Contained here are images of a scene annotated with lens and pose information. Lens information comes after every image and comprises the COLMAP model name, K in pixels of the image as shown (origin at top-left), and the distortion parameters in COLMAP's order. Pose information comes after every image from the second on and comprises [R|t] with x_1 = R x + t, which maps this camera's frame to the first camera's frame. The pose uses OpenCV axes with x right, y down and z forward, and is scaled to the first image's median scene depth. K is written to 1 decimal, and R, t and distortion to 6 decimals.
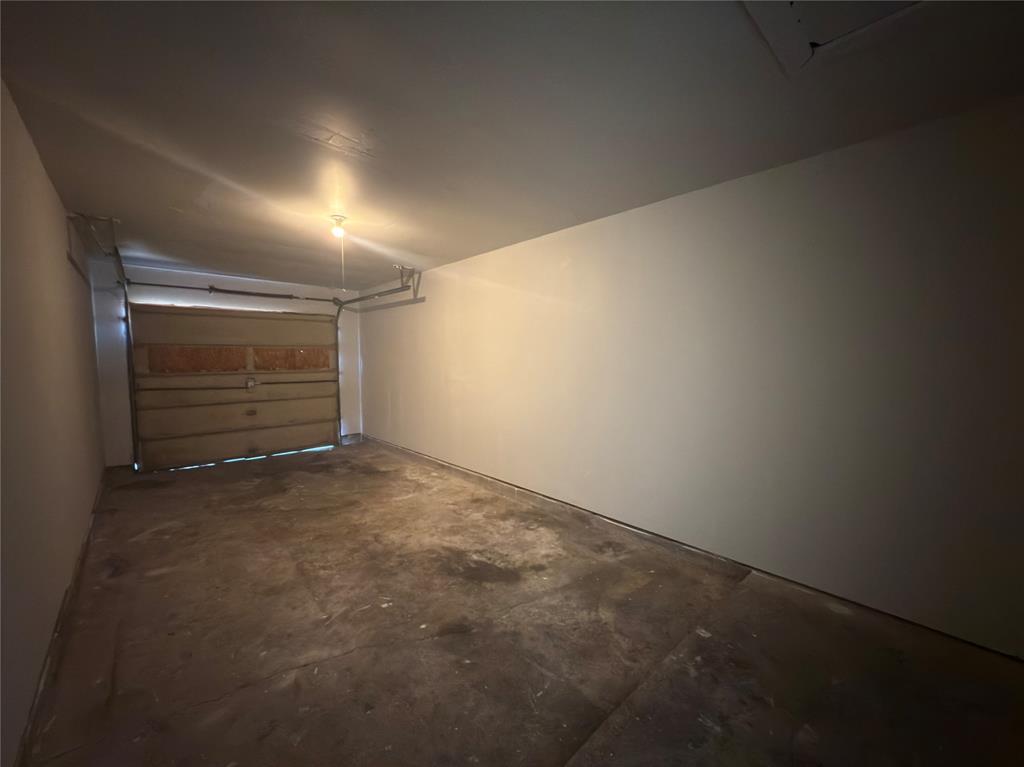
lens RADIAL K [[406.4, 0, 512.4], [0, 406.4, 382.2], [0, 0, 1]] dist [-0.000073, 0.000367]
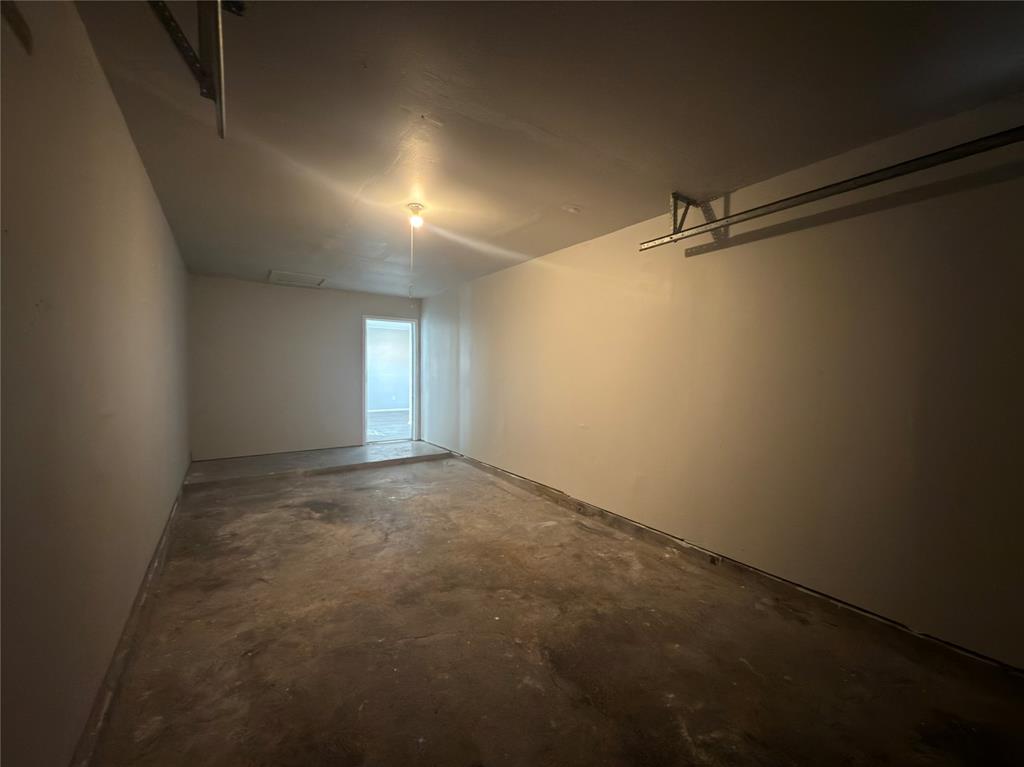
lens RADIAL K [[406.4, 0, 512.4], [0, 406.4, 382.2], [0, 0, 1]] dist [-0.000073, 0.000367]
pose [[-0.990824, -0.015582, 0.134255, -0.823559], [-0.002830, 0.995507, 0.094650, -0.103849], [-0.135126, 0.093402, -0.986416, 2.039882]]
